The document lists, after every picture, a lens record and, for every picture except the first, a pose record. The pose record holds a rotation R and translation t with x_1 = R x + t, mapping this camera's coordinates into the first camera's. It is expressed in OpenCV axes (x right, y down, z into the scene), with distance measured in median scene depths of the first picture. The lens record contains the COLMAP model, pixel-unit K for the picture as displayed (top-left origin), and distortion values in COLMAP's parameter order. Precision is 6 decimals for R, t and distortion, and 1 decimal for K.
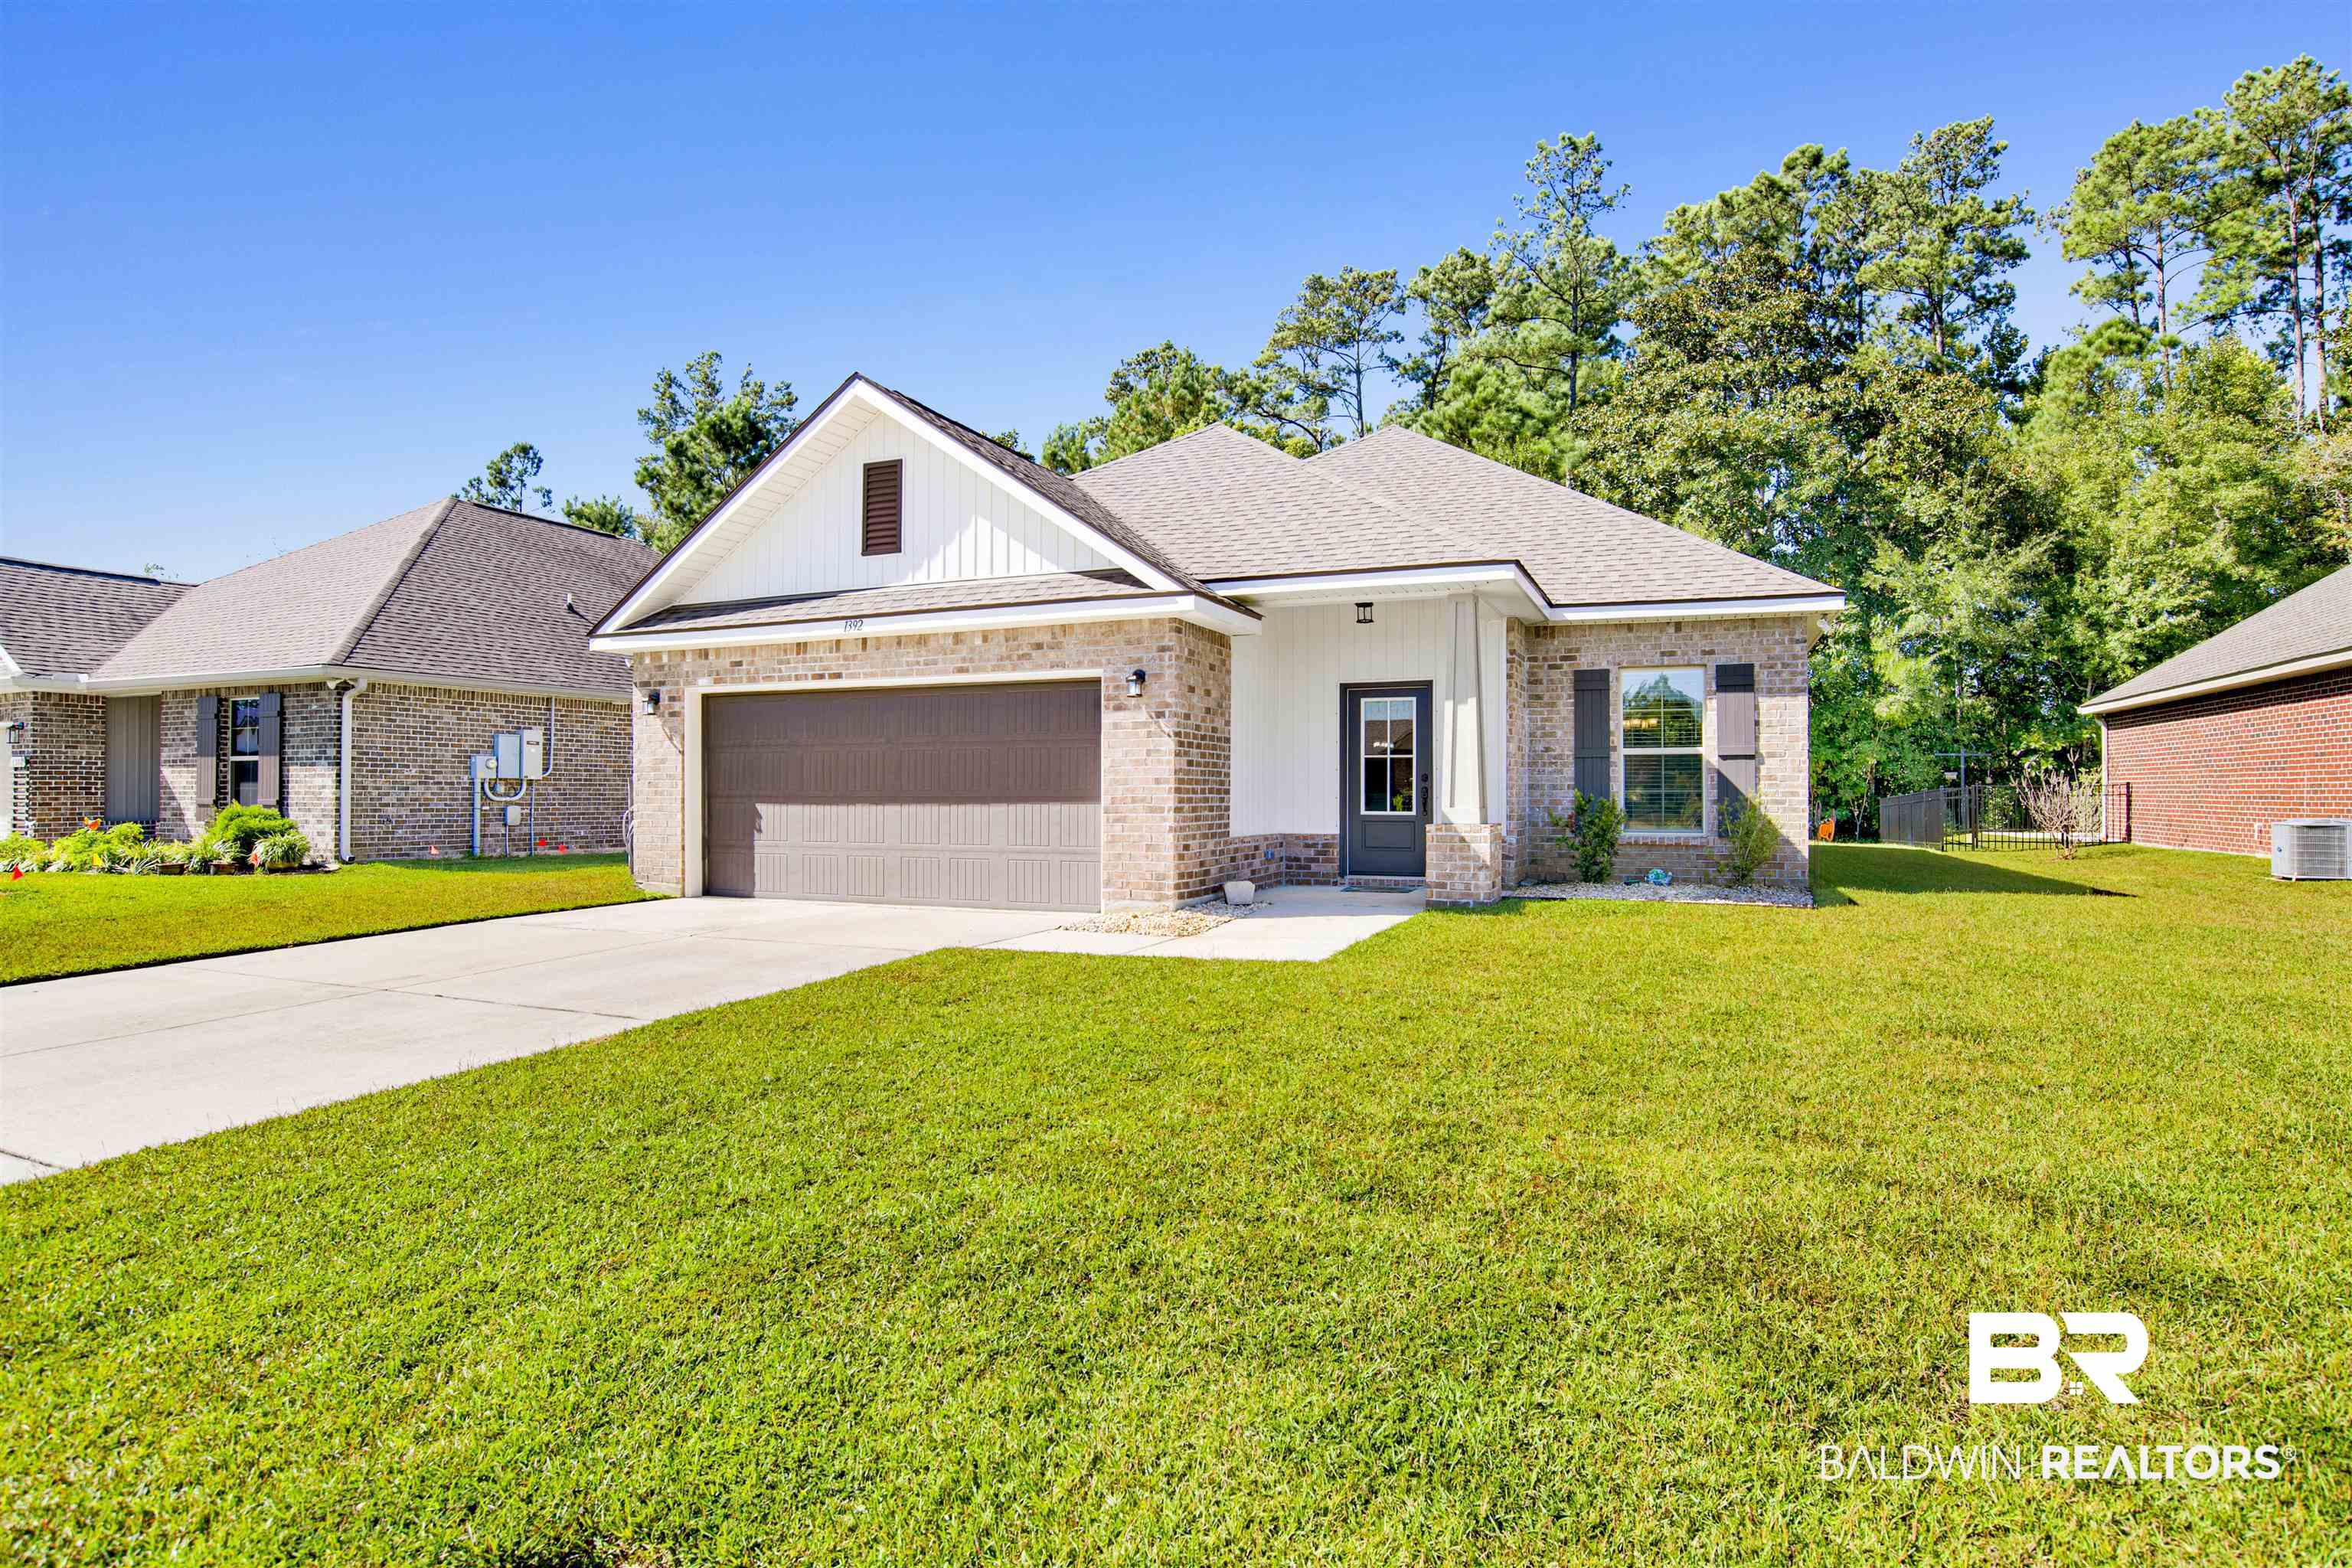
lens RADIAL K [[1242.3, 0, 1170.3], [0, 1242.3, 773.0], [0, 0, 1]] dist [-0.073275, 0.025025]
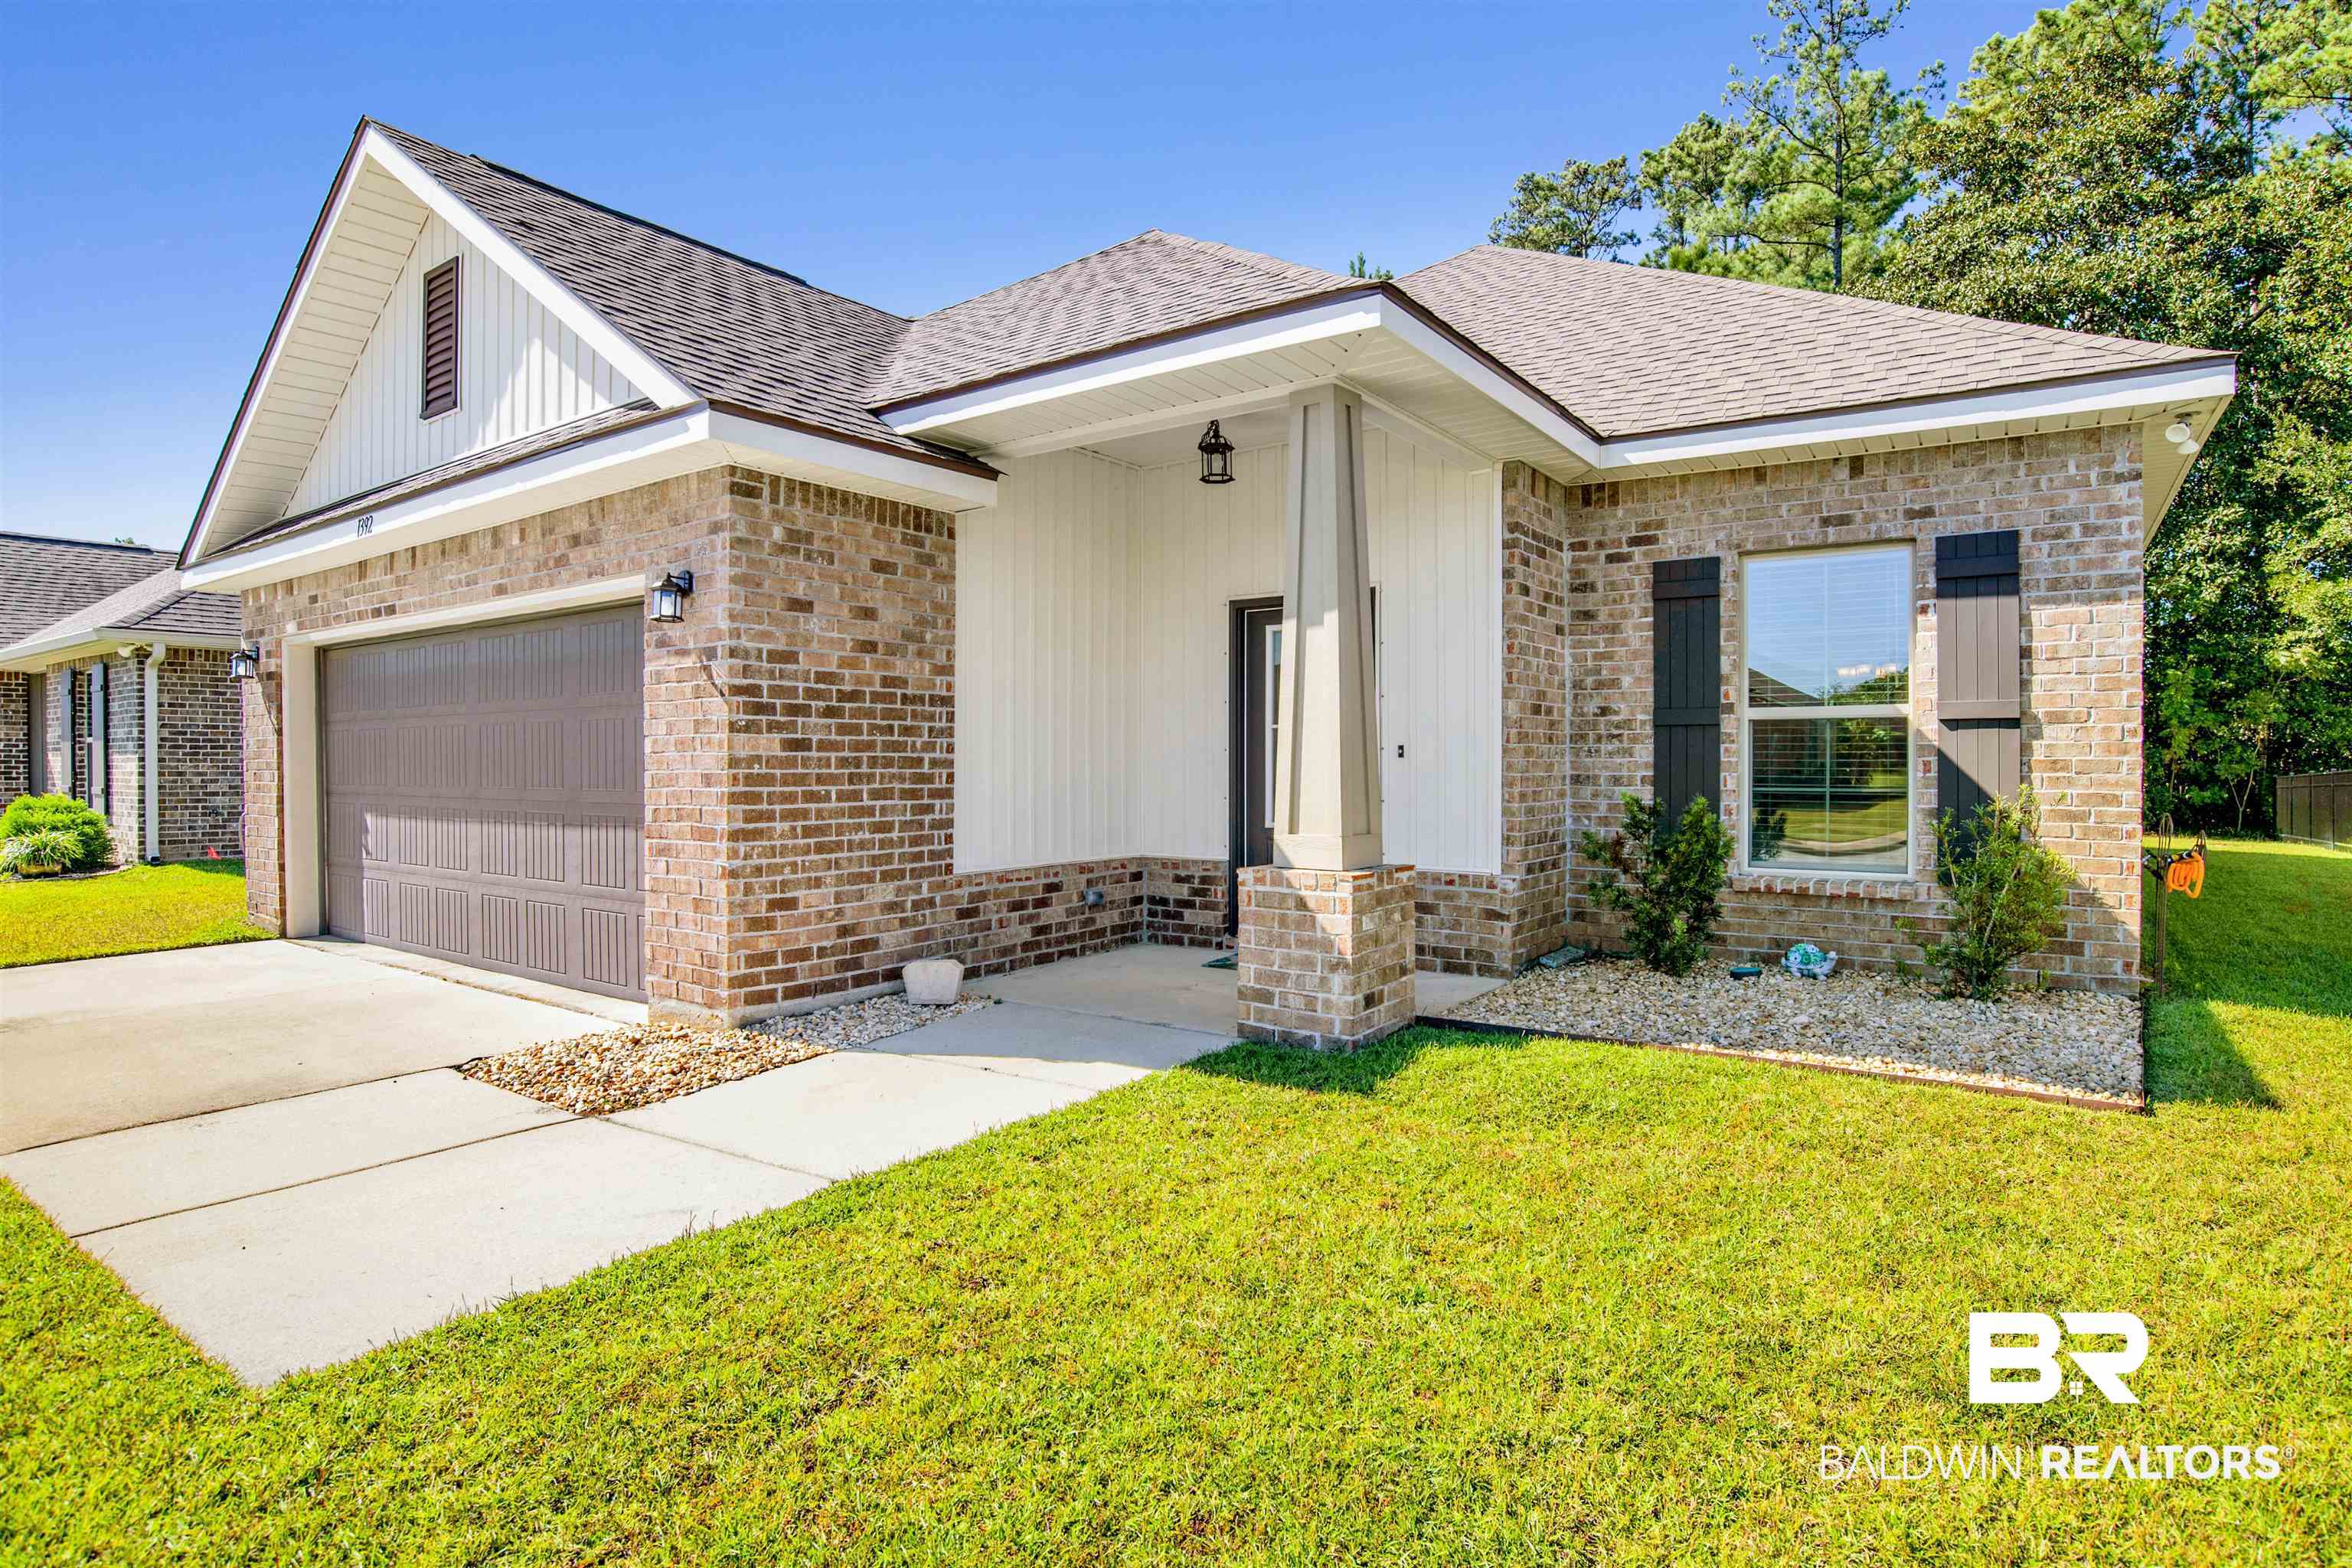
lens RADIAL K [[1224.7, 0, 1173.8], [0, 1224.7, 771.8], [0, 0, 1]] dist [-0.068165, 0.021460]
pose [[0.975899, -0.000621, -0.218223, 0.246542], [0.006265, 0.999663, 0.025173, -0.007342], [0.218134, -0.025933, 0.975574, 0.453519]]
